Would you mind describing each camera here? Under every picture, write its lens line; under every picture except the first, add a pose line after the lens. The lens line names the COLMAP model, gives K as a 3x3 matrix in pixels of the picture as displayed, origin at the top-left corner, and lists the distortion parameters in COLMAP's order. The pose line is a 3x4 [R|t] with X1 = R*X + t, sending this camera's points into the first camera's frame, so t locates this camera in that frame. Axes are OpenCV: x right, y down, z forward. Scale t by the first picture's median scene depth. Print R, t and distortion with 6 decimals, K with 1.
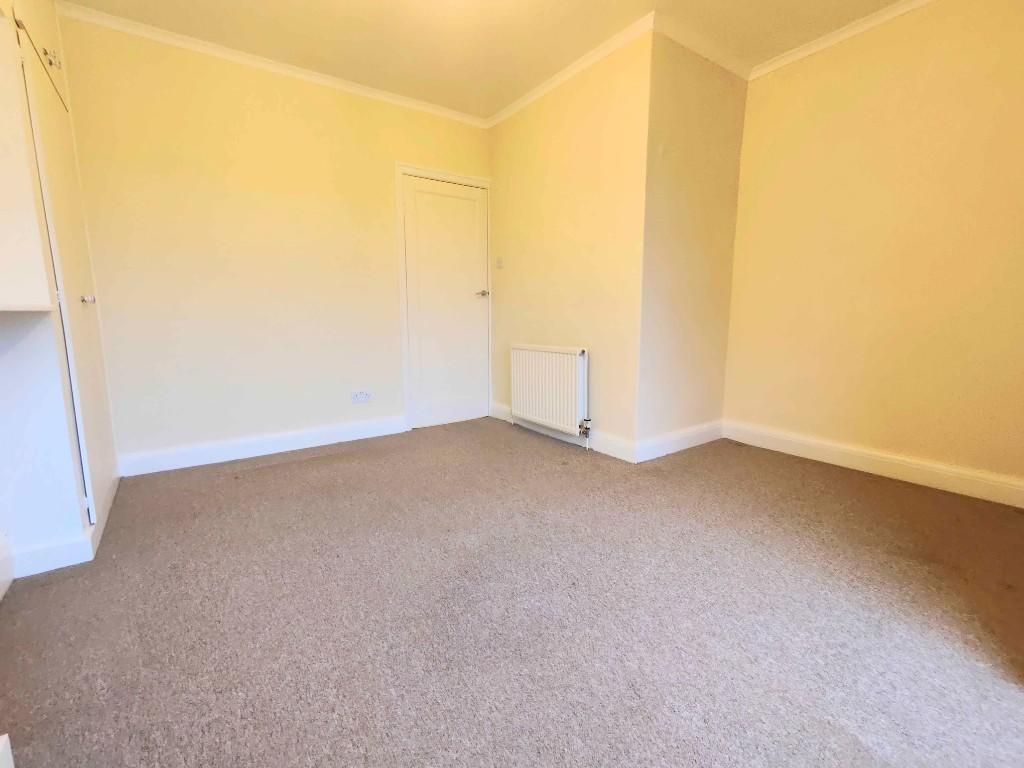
lens RADIAL K [[452.1, 0, 512.8], [0, 452.1, 380.5], [0, 0, 1]] dist [0.005187, 0.000471]
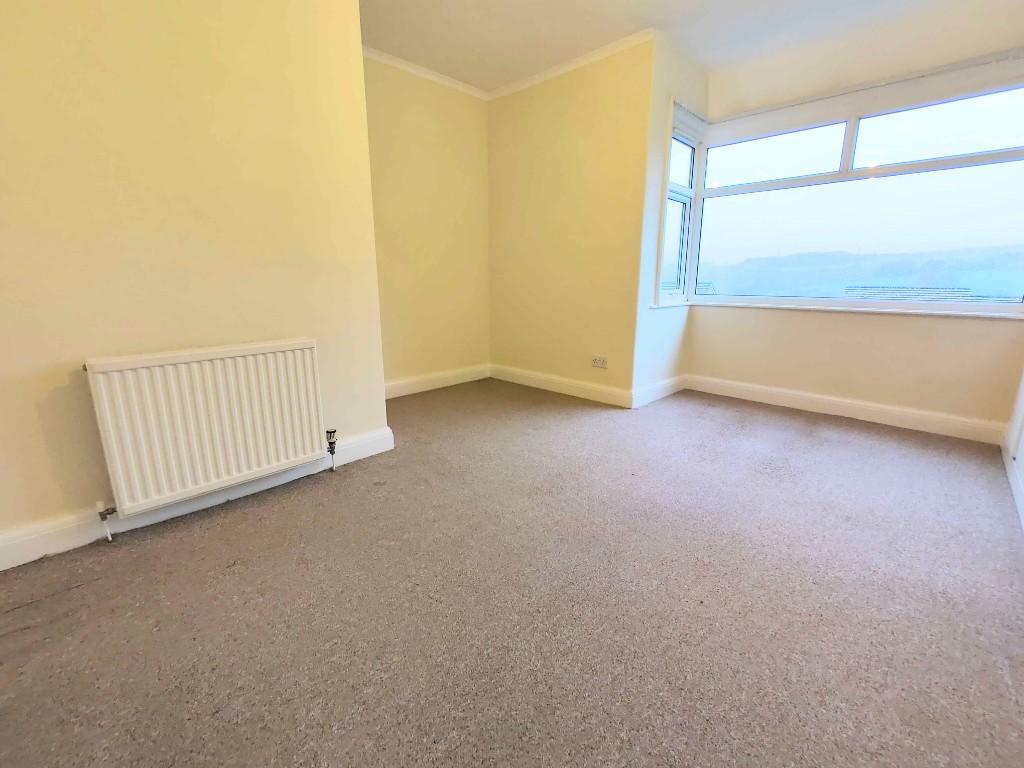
lens RADIAL K [[452.1, 0, 507.6], [0, 452.1, 377.6], [0, 0, 1]] dist [0.005187, 0.000471]
pose [[-0.174053, -0.213732, 0.961262, -0.585173], [0.151357, 0.958755, 0.240581, -0.134471], [-0.973035, 0.187368, -0.134524, 0.797909]]
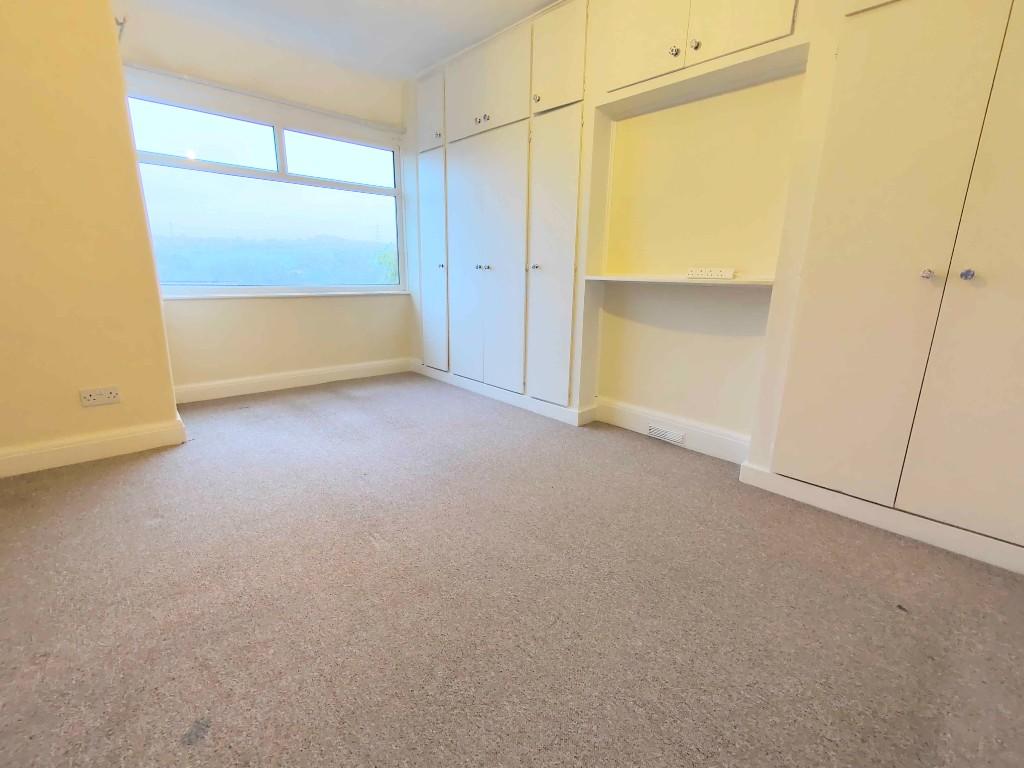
lens RADIAL K [[452.1, 0, 508.5], [0, 452.1, 380.9], [0, 0, 1]] dist [0.005187, 0.000471]
pose [[-0.992677, 0.010557, -0.120333, -0.069856], [-0.036658, 0.922868, 0.383369, -0.193388], [0.115098, 0.384973, -0.915723, 1.160953]]
